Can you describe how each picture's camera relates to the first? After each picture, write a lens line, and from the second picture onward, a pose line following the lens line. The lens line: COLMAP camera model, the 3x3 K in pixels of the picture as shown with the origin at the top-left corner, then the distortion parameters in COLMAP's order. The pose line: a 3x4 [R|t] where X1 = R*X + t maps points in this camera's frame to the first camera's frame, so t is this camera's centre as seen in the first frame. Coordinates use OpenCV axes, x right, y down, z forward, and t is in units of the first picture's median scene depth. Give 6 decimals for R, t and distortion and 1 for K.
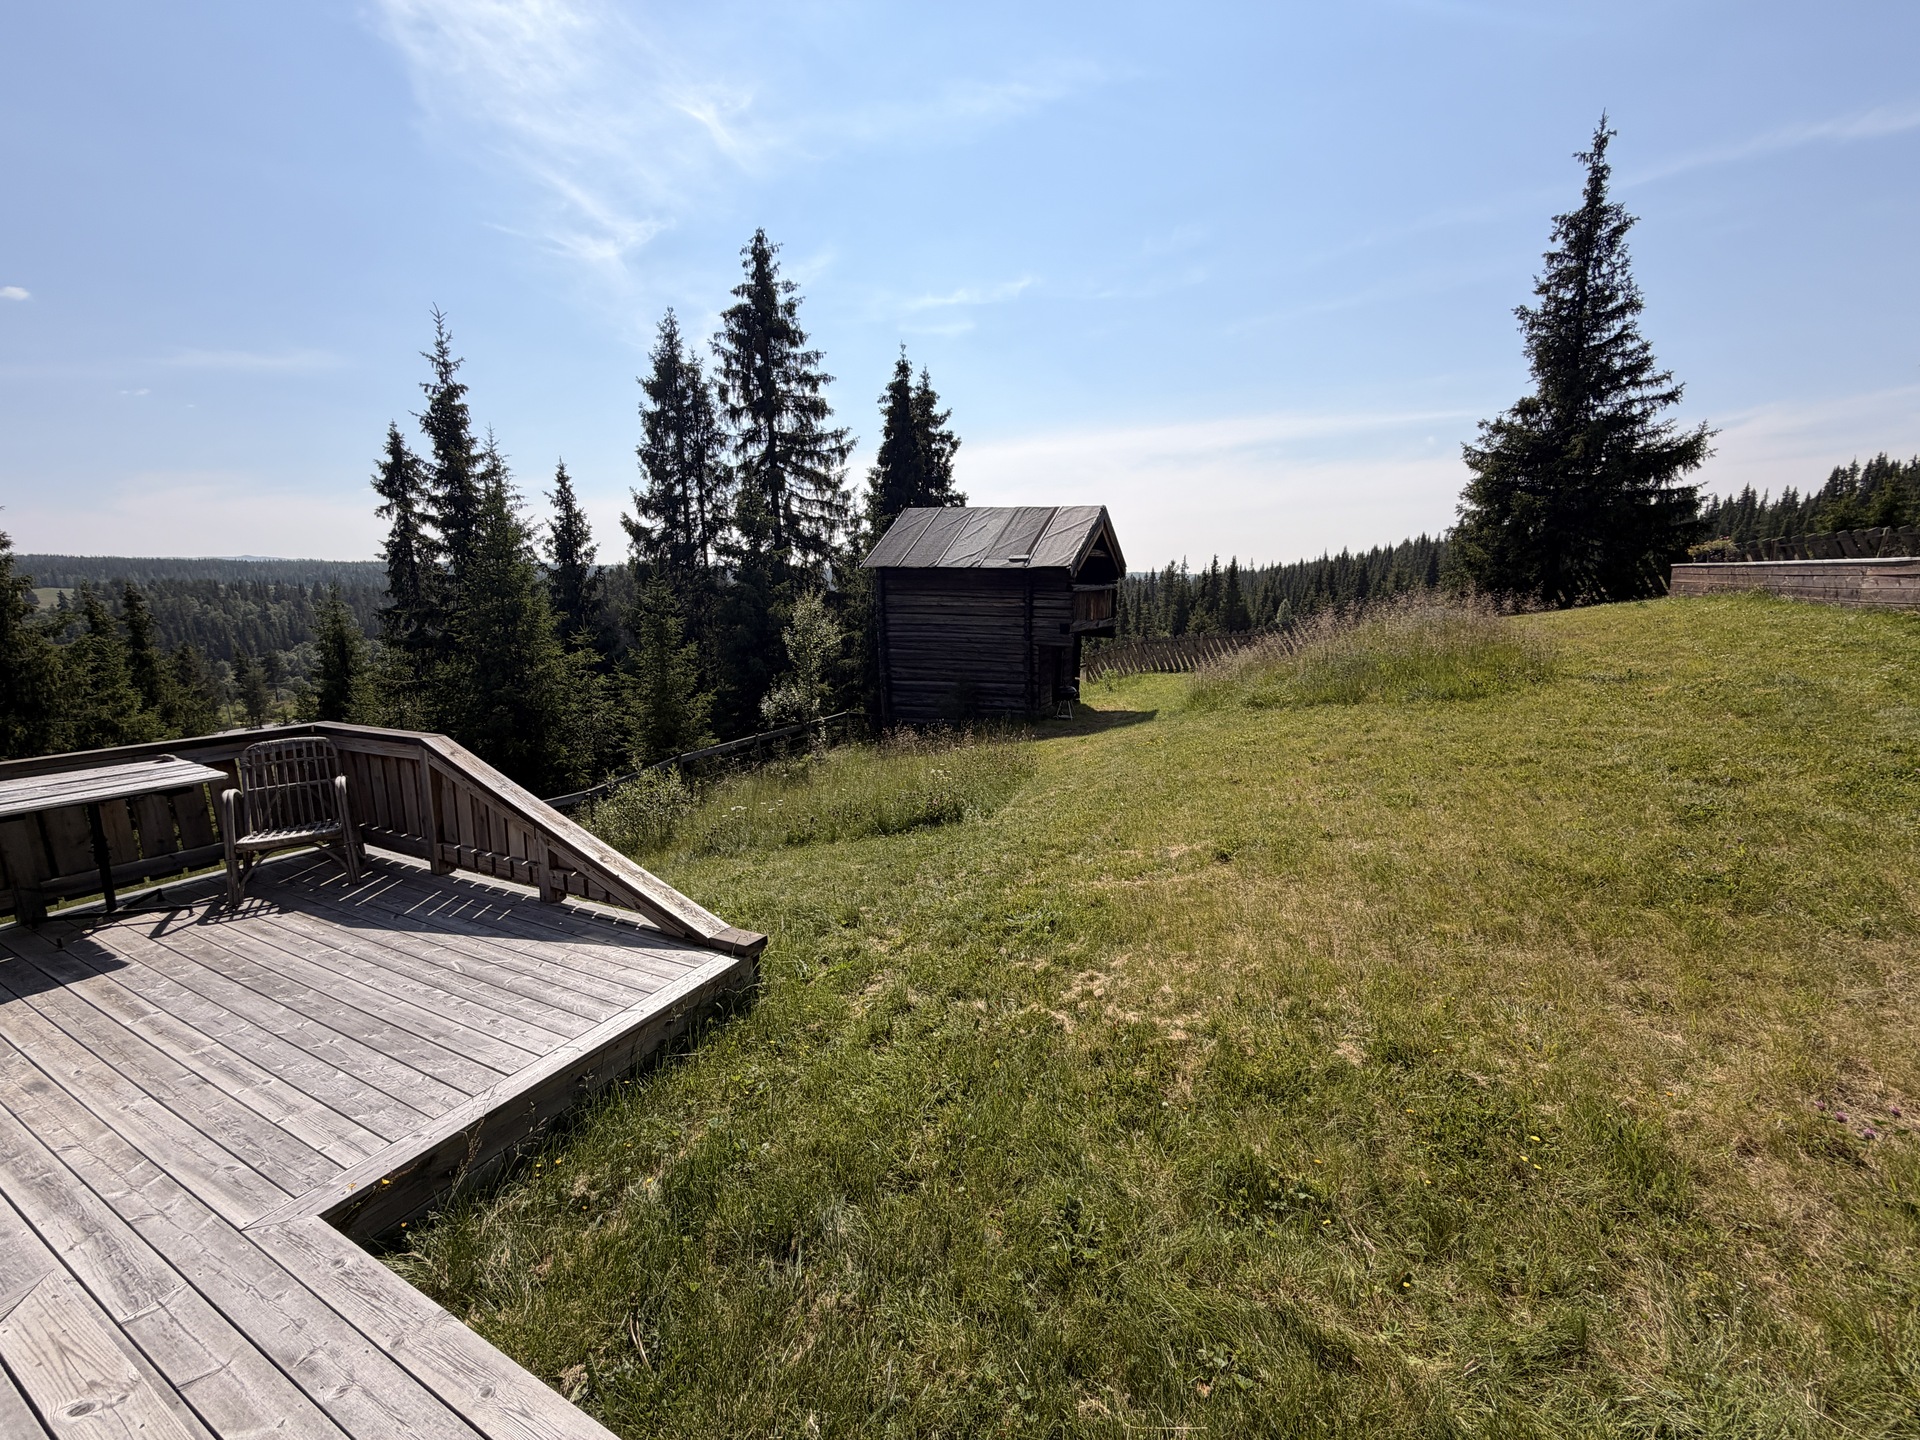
lens RADIAL K [[765.7, 0, 954.4], [0, 765.7, 722.7], [0, 0, 1]] dist [0.004819, -0.000778]
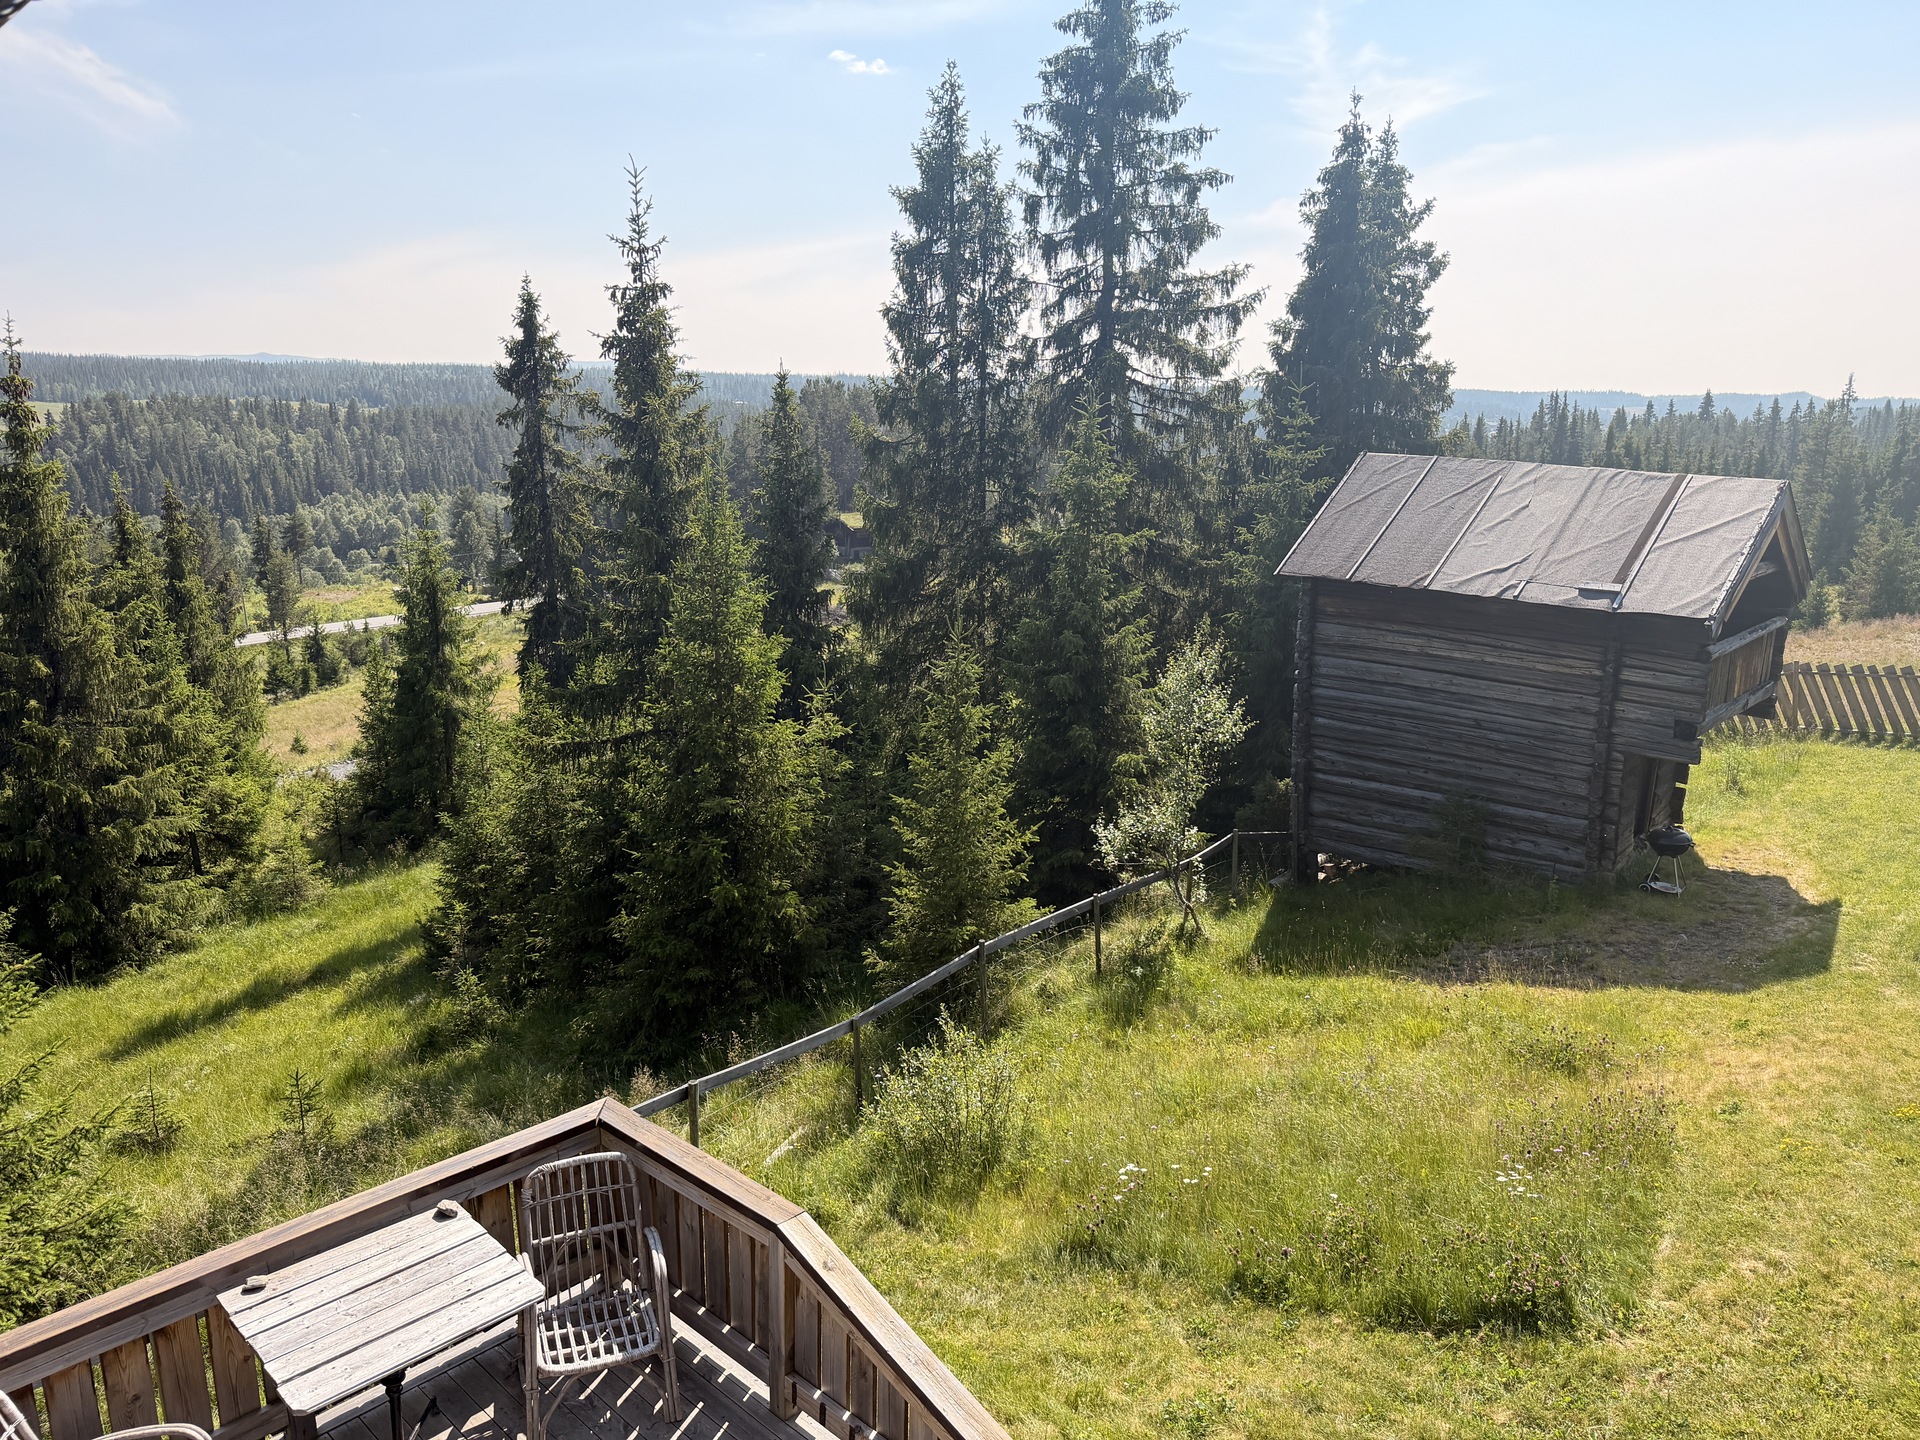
lens RADIAL K [[1356.2, 0, 955.6], [0, 1356.2, 722.6], [0, 0, 1]] dist [0.019437, -0.019230]
pose [[0.962193, 0.075002, -0.261839, -0.060407], [-0.062165, 0.996438, 0.056980, -0.101449], [0.265180, -0.038549, 0.963428, -0.010024]]
